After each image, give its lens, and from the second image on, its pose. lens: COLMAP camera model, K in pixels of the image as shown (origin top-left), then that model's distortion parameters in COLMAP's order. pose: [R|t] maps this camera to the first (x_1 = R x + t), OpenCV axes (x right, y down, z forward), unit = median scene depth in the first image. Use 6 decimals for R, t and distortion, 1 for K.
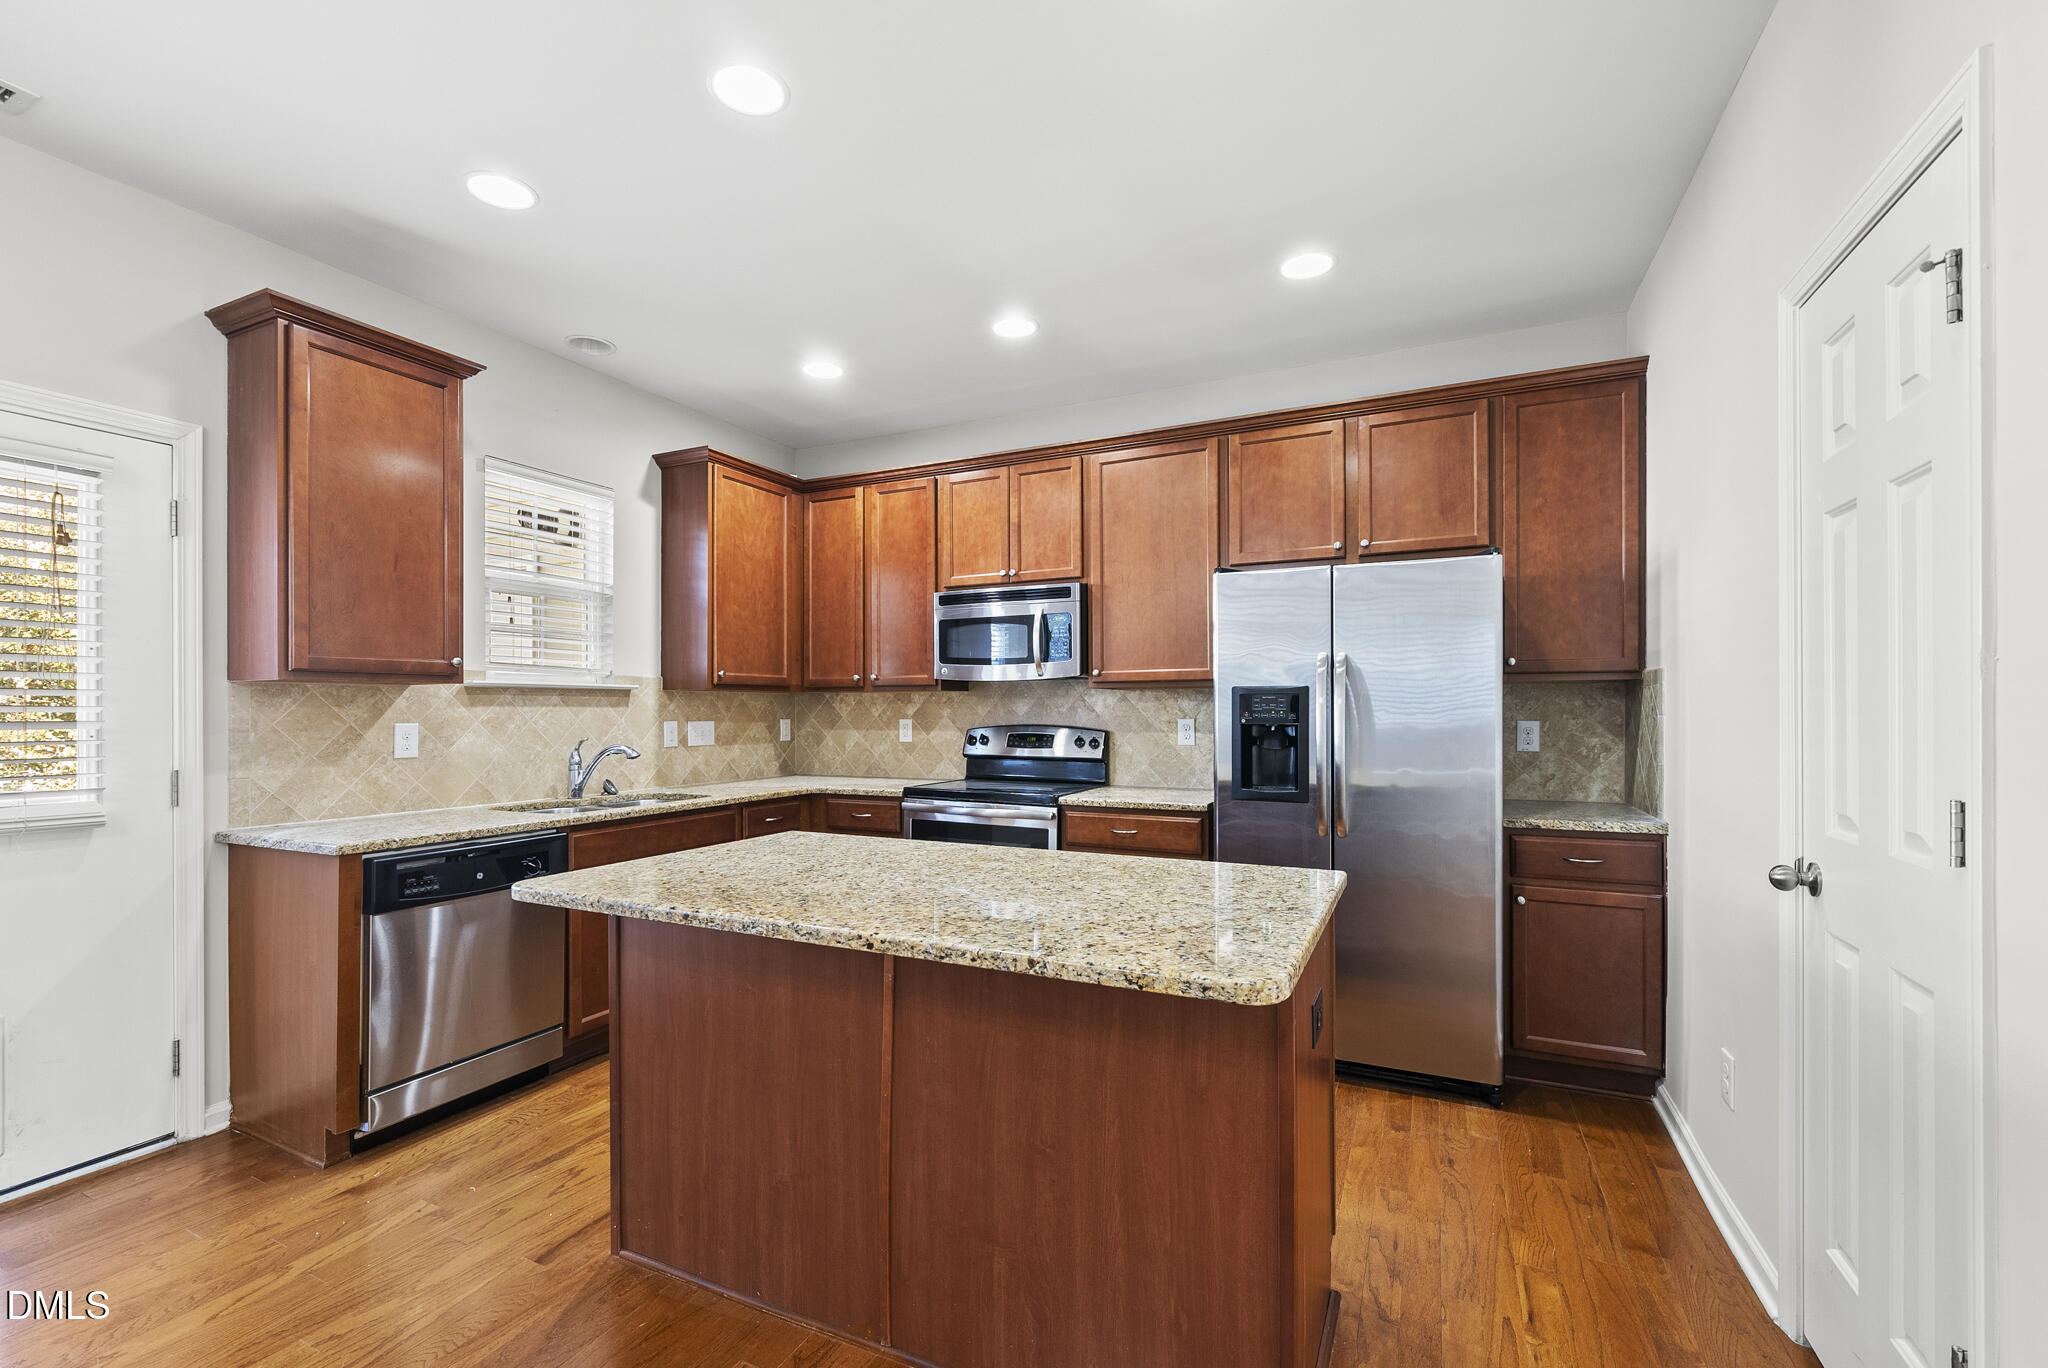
lens RADIAL K [[855.9, 0, 1028.6], [0, 855.9, 701.5], [0, 0, 1]] dist [-0.002312, 0.000112]
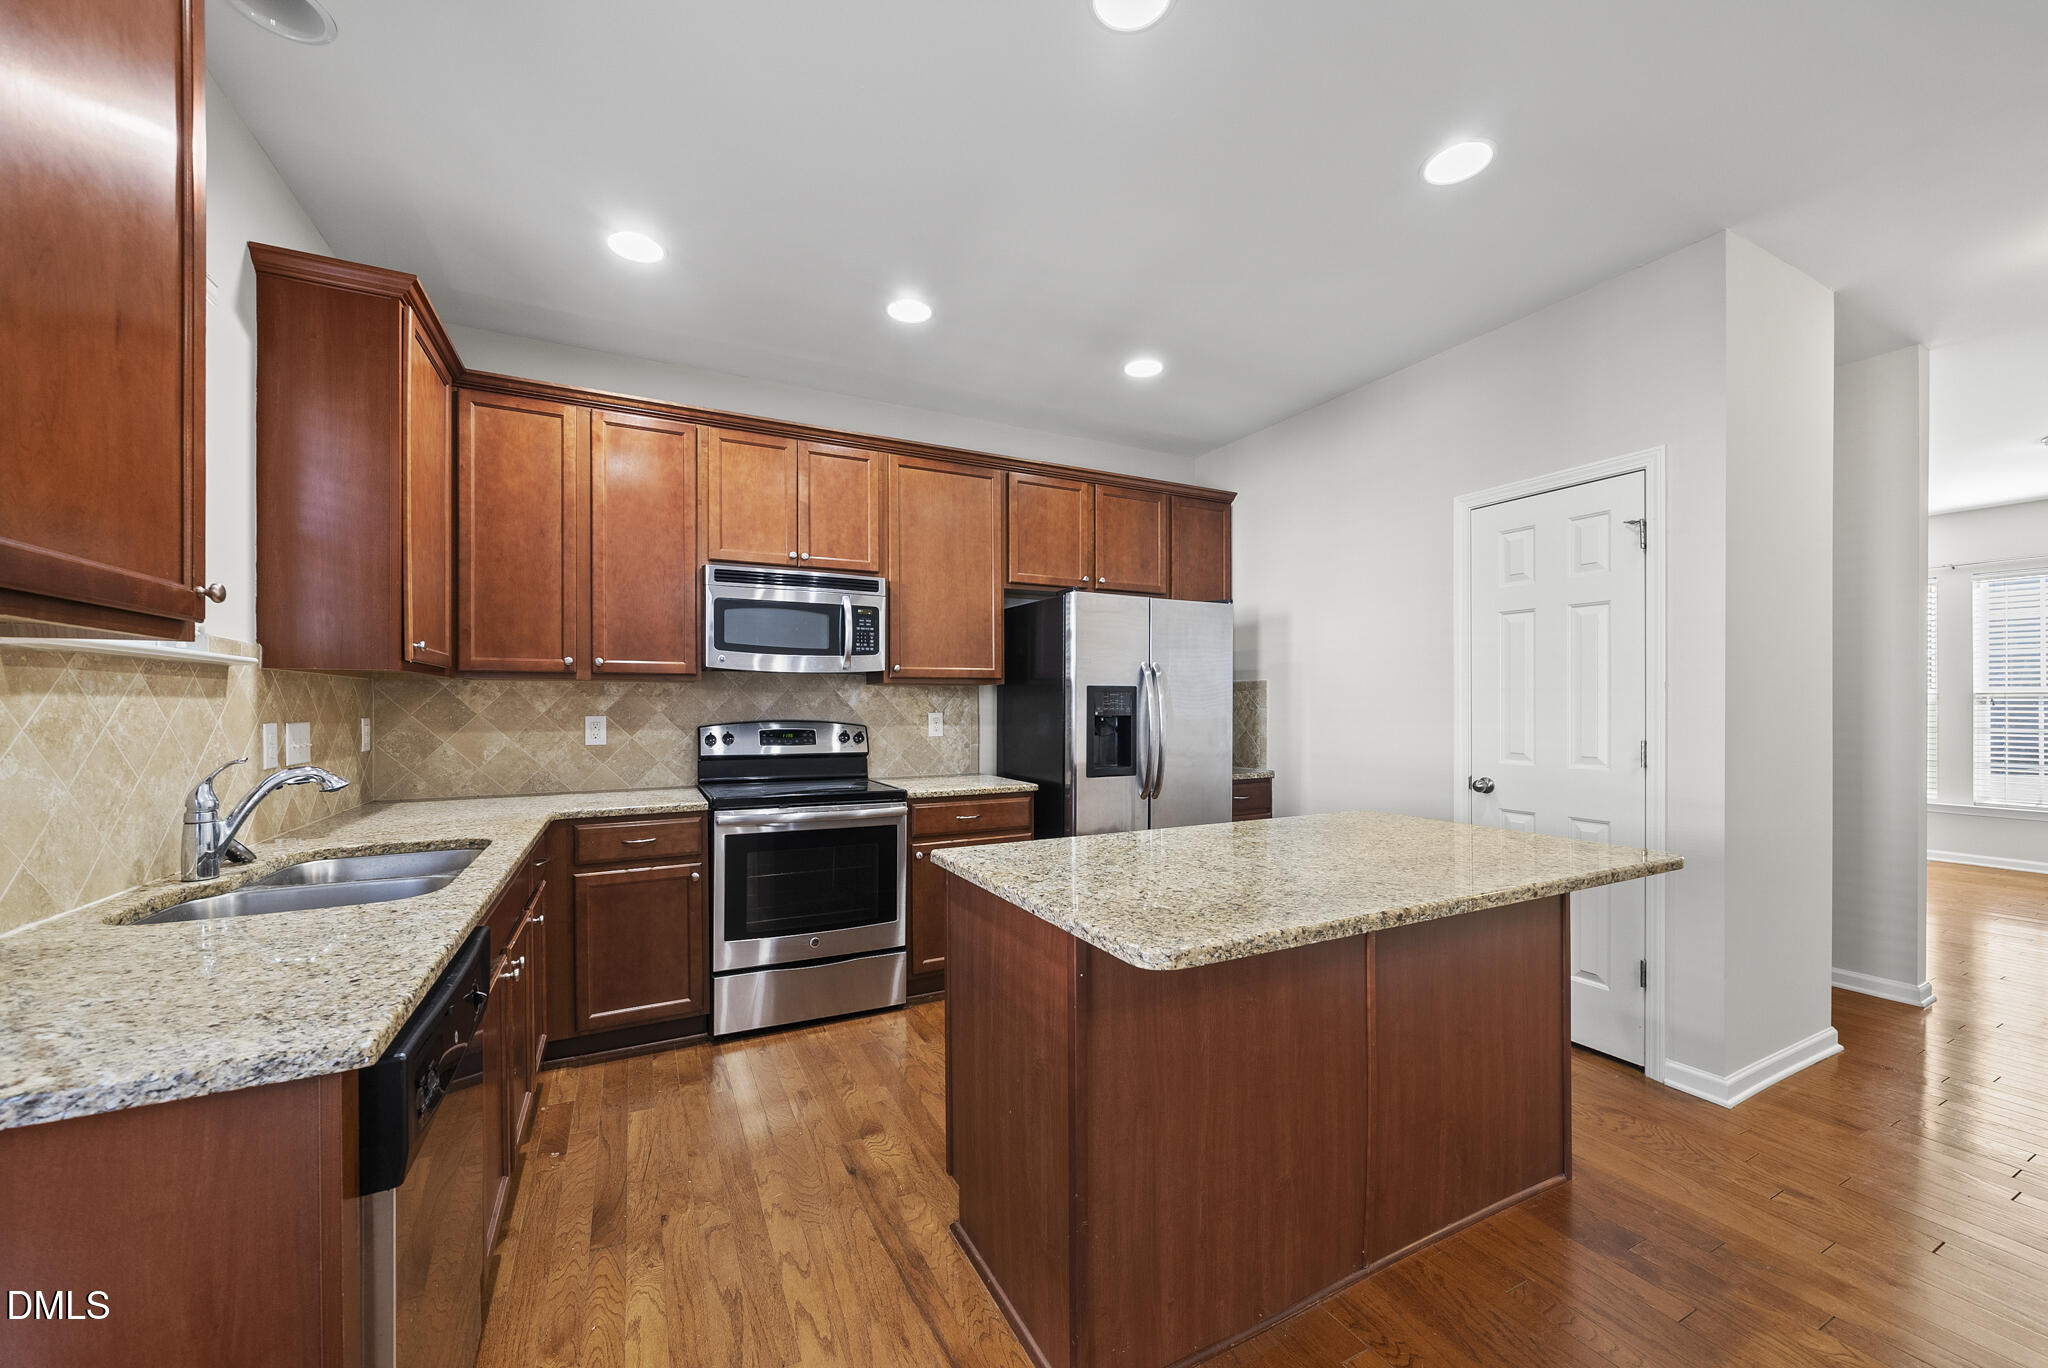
lens RADIAL K [[752.0, 0, 1020.1], [0, 752.0, 700.1], [0, 0, 1]] dist [-0.006455, -0.000098]
pose [[0.620989, 0.006259, 0.783794, -0.504168], [-0.008342, 0.999964, -0.001376, 0.004277], [-0.783775, -0.005684, 0.621019, 0.307253]]
